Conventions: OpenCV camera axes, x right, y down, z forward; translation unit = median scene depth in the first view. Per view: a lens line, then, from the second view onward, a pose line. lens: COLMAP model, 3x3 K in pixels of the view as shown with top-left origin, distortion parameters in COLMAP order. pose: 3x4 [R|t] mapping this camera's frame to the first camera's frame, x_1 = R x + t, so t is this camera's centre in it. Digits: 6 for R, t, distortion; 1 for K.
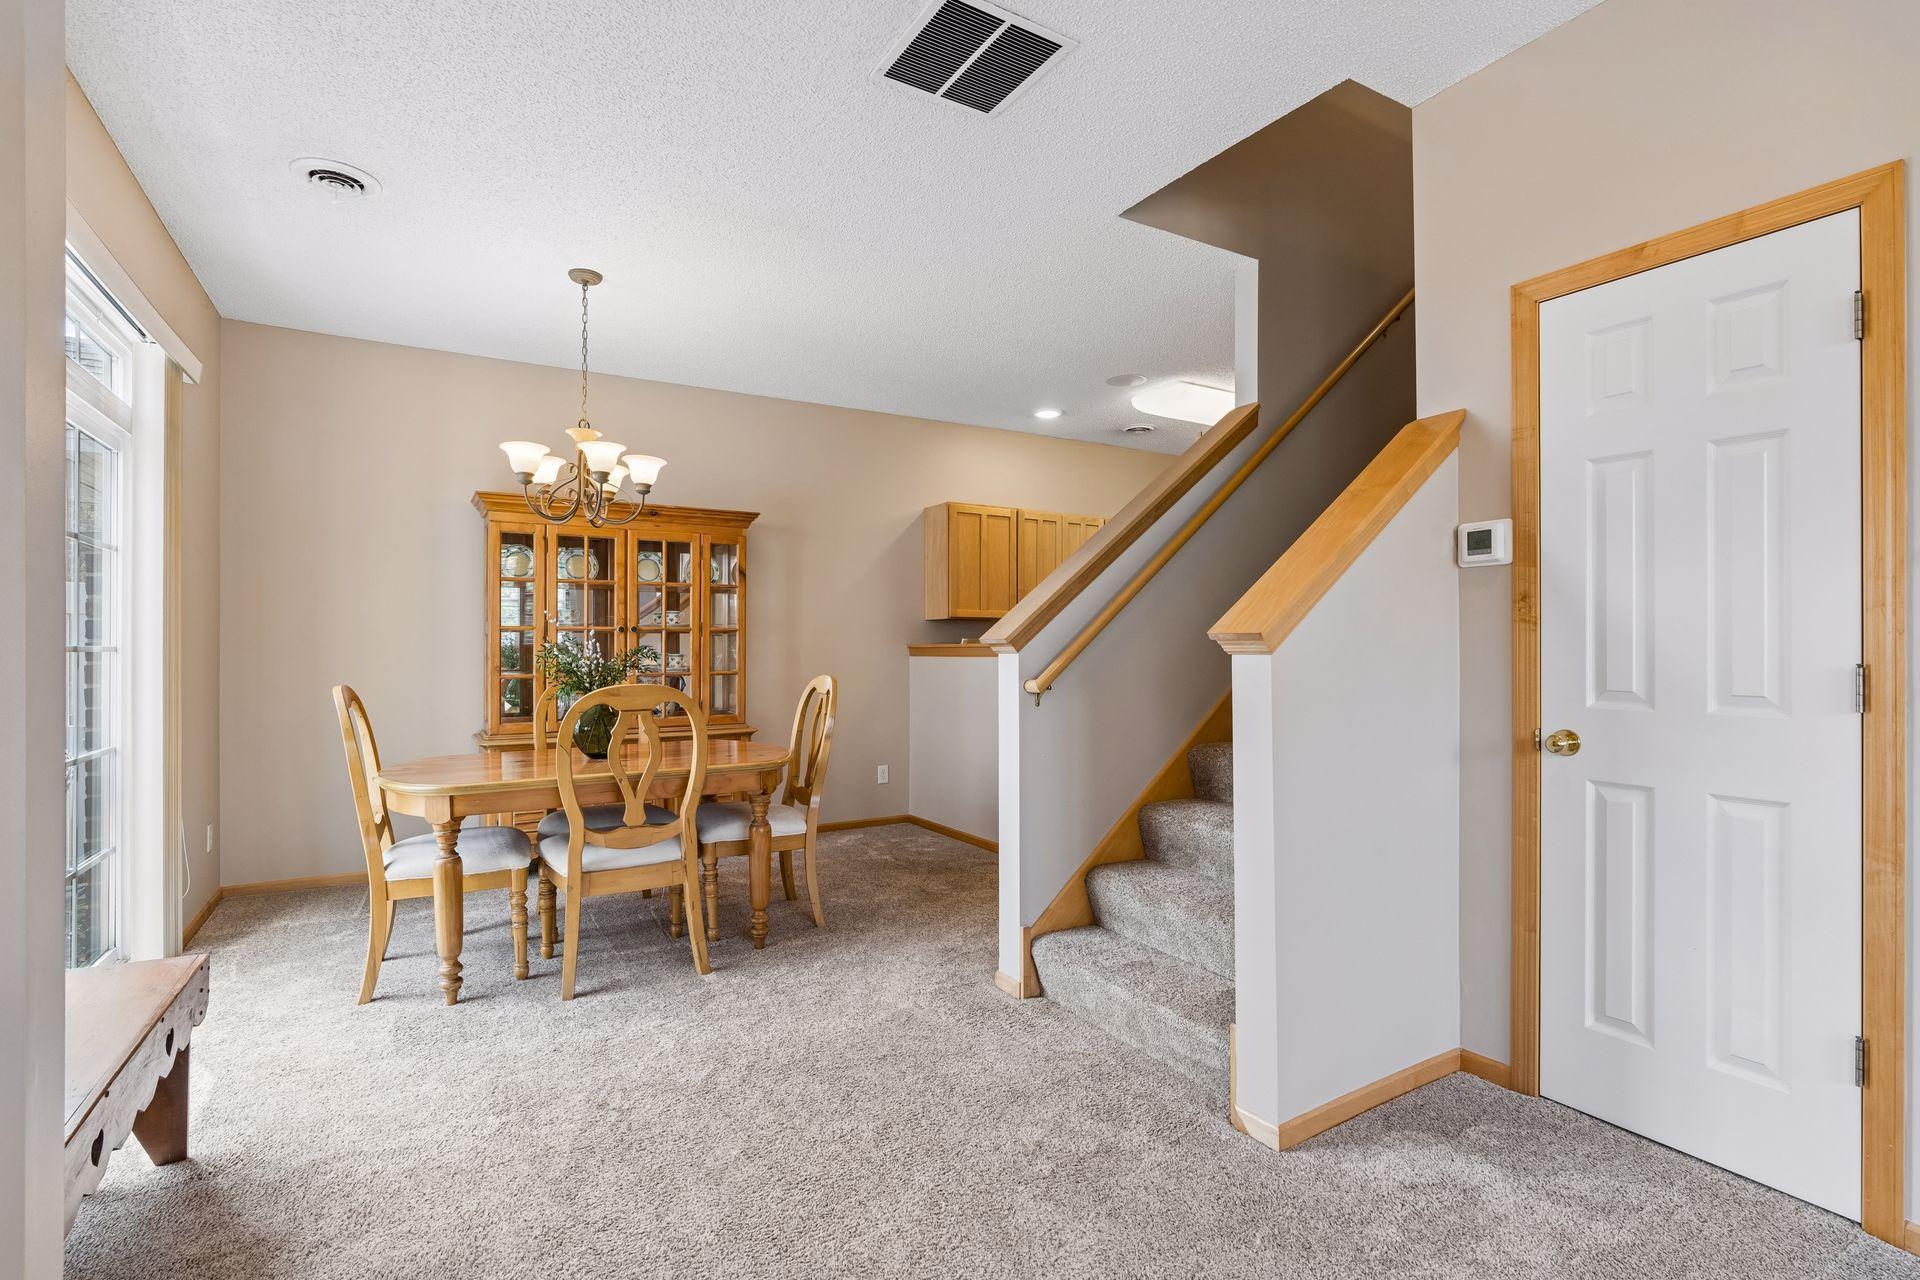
lens RADIAL K [[906.7, 0, 967.1], [0, 906.7, 638.7], [0, 0, 1]] dist [-0.020707, 0.009856]
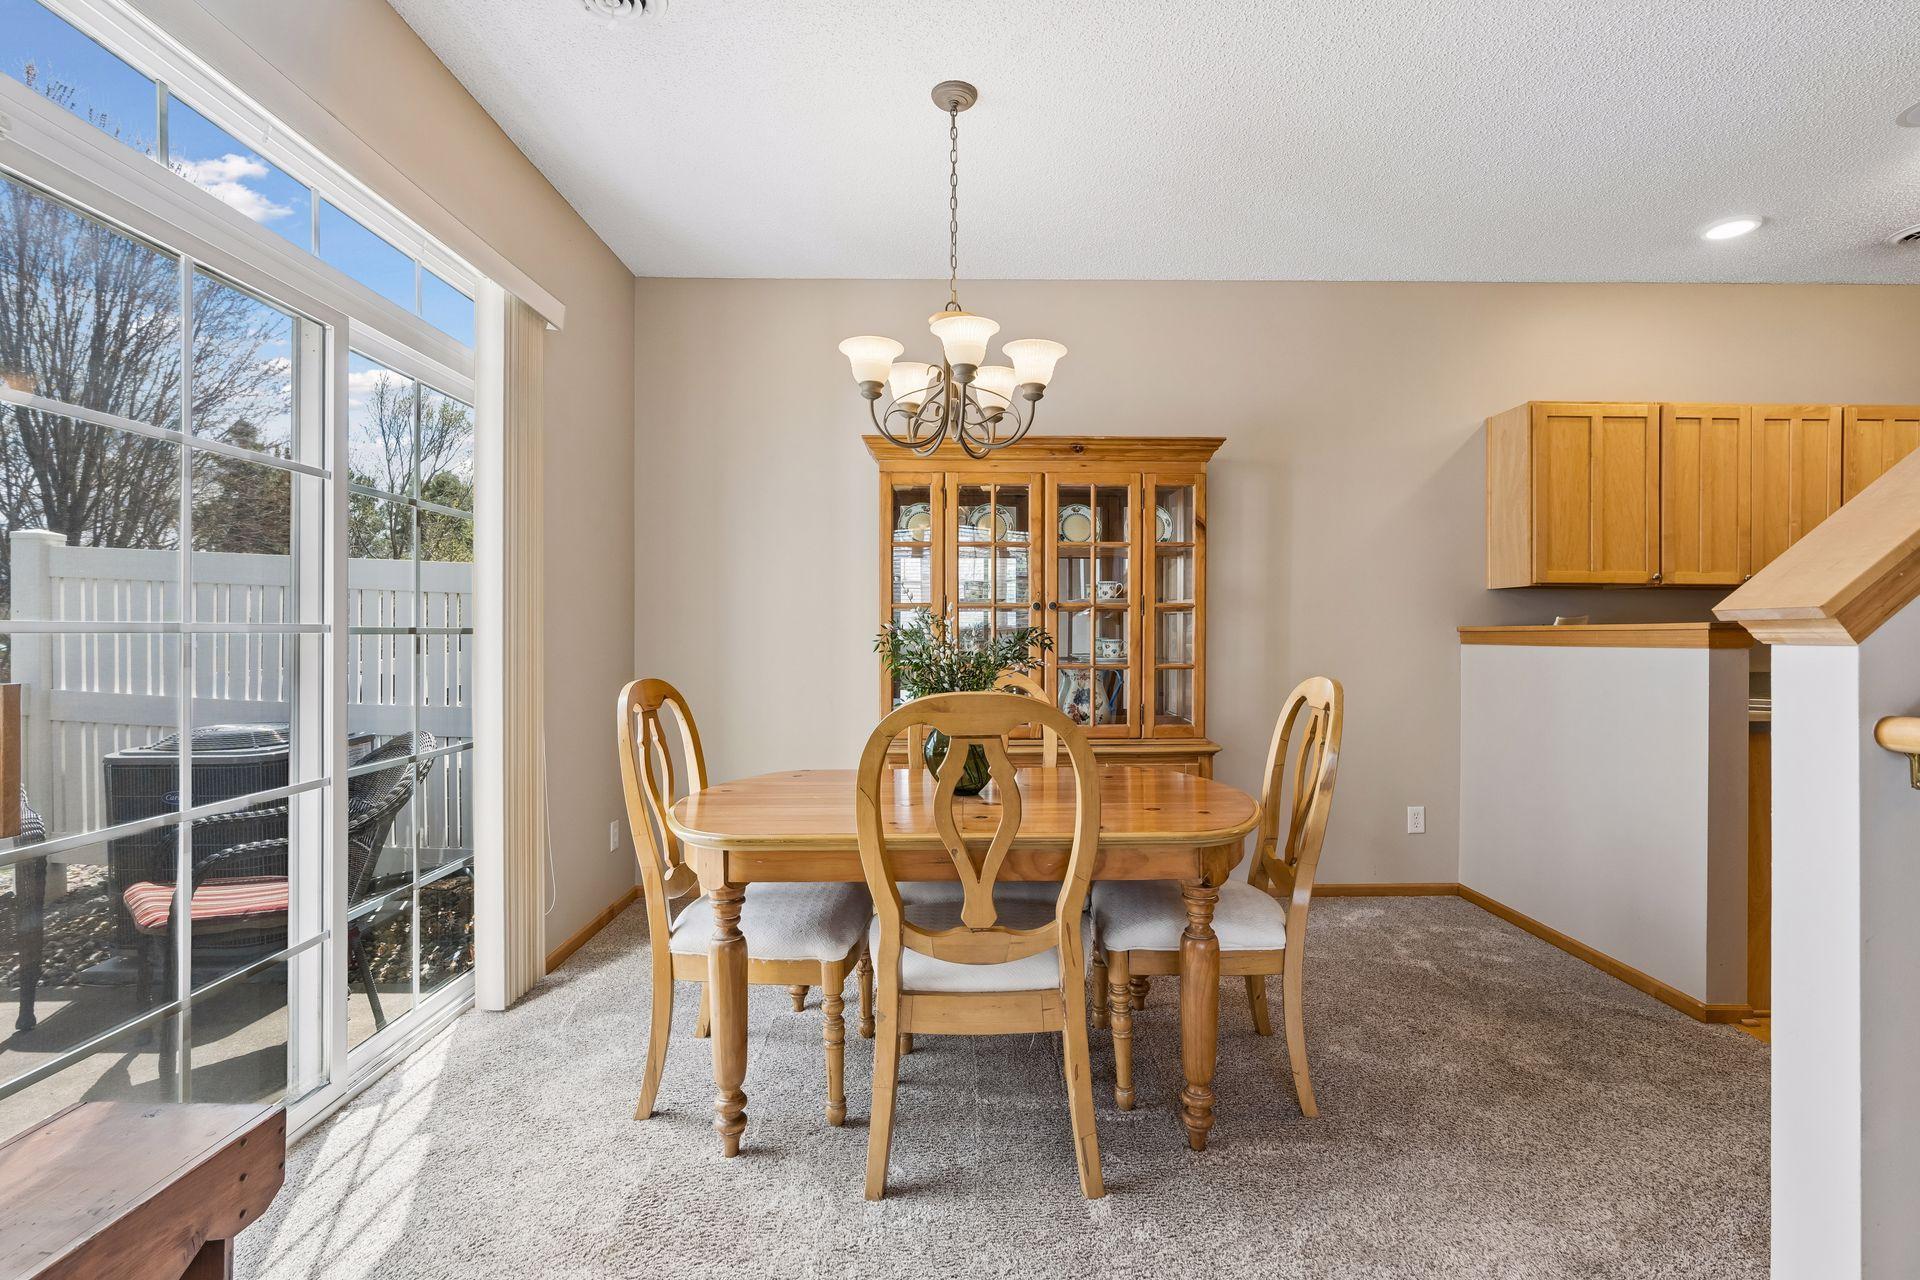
lens RADIAL K [[906.7, 0, 967.1], [0, 906.7, 638.7], [0, 0, 1]] dist [-0.020707, 0.009856]
pose [[0.858993, 0.005326, -0.511959, -0.055496], [0.003627, 0.999858, 0.016487, 0.004792], [0.511974, -0.016019, 0.858852, 0.387714]]
